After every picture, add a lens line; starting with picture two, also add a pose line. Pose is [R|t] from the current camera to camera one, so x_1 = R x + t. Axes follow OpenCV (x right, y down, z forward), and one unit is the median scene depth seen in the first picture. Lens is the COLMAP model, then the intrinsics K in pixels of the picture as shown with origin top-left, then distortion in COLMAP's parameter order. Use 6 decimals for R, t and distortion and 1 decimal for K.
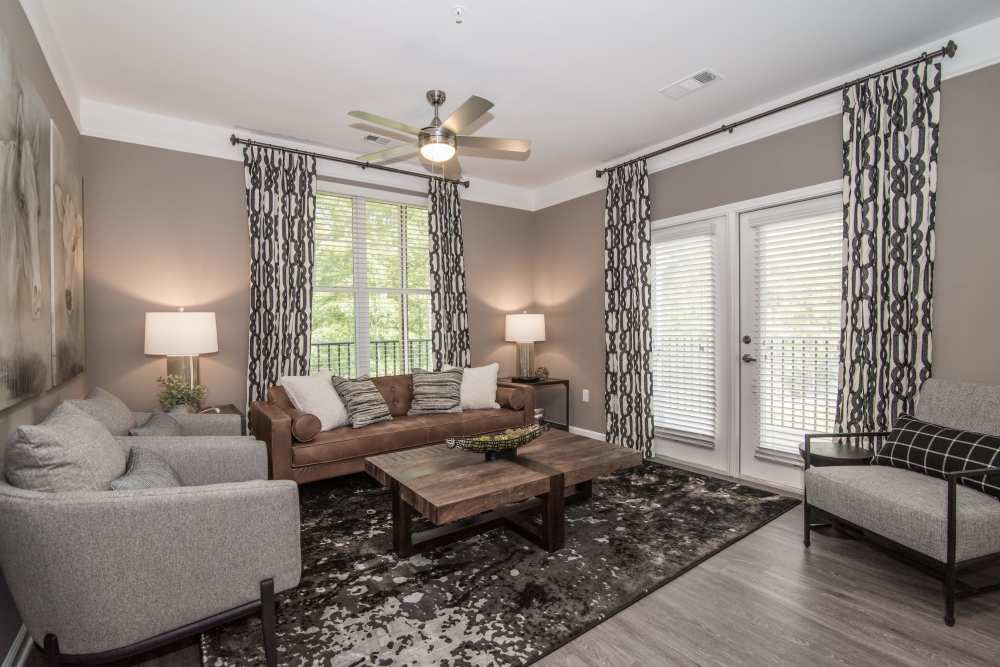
lens RADIAL K [[442.8, 0, 496.0], [0, 442.8, 336.5], [0, 0, 1]] dist [-0.018044, 0.000386]
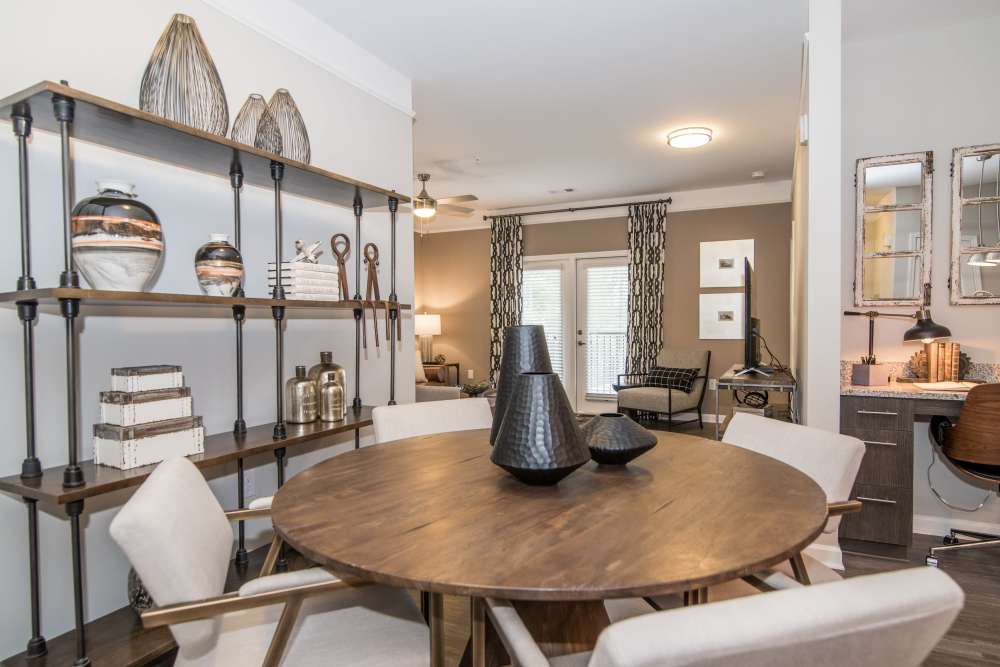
lens RADIAL K [[442.8, 0, 502.4], [0, 442.8, 333.6], [0, 0, 1]] dist [-0.018044, 0.000386]
pose [[0.902716, -0.000267, 0.430236, -0.592290], [0.001620, 0.999995, -0.002778, 0.021838], [-0.430233, 0.003205, 0.902712, -0.572135]]
